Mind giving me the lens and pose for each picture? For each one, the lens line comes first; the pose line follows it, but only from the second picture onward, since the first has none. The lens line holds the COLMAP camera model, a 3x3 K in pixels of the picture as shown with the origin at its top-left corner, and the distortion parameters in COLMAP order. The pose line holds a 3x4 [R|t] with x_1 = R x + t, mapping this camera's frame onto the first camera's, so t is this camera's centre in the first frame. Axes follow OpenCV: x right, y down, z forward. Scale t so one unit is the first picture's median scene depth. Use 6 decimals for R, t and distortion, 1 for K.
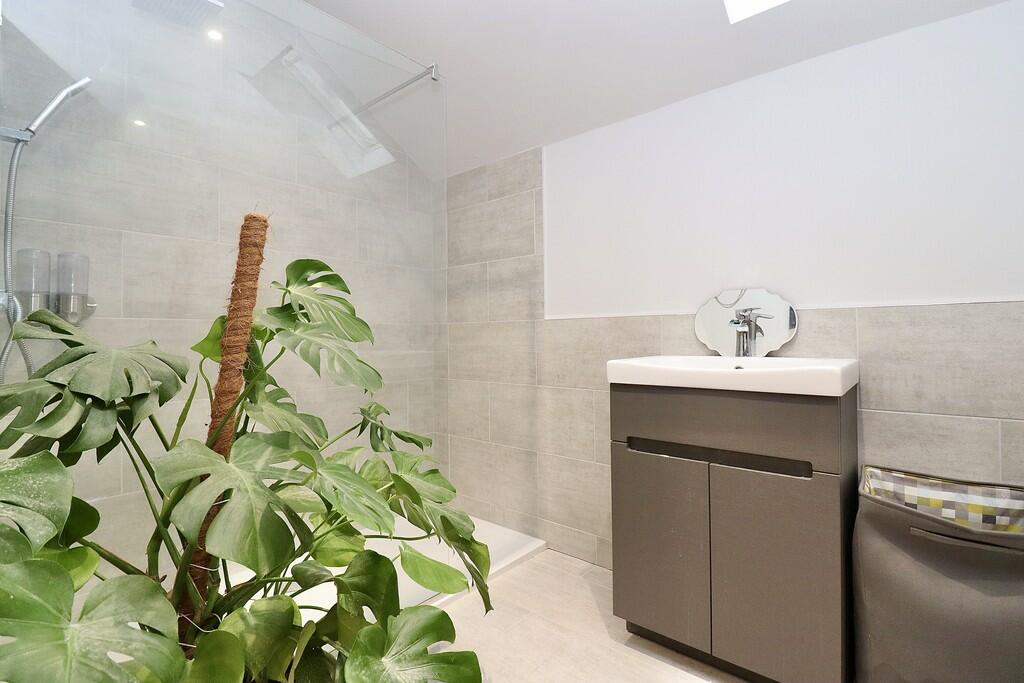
lens RADIAL K [[473.9, 0, 513.1], [0, 473.9, 330.3], [0, 0, 1]] dist [-0.000560, -0.013529]
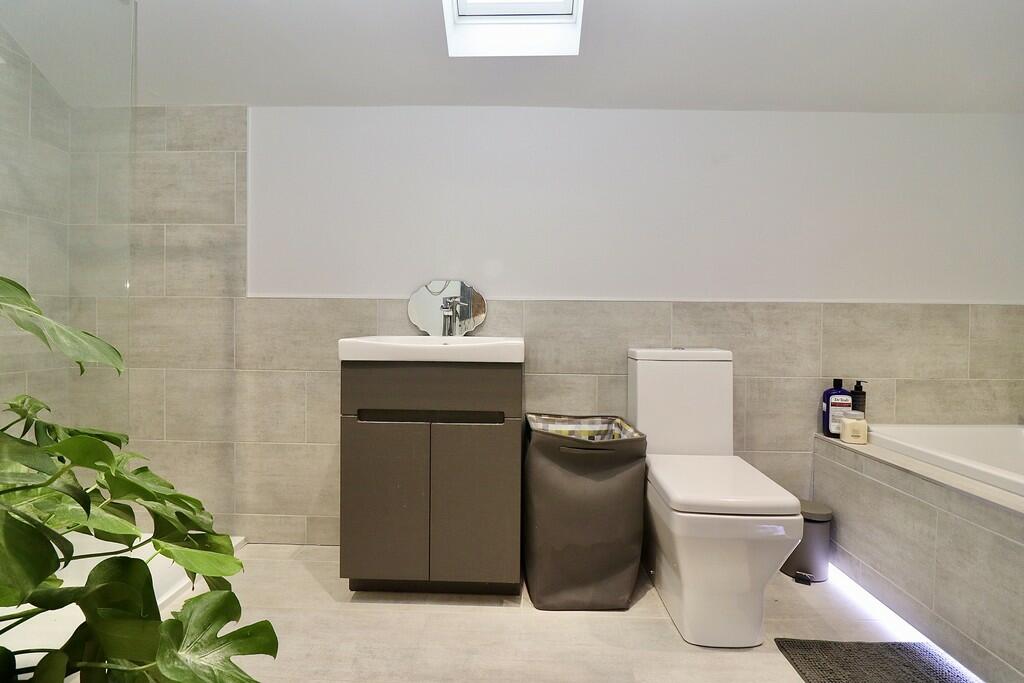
lens RADIAL K [[473.9, 0, 513.1], [0, 473.9, 330.3], [0, 0, 1]] dist [-0.000560, -0.013529]
pose [[0.770935, 0.009672, 0.636840, -0.153987], [-0.027679, 0.999449, 0.018329, 0.013137], [-0.636312, -0.031758, 0.770778, -0.043897]]
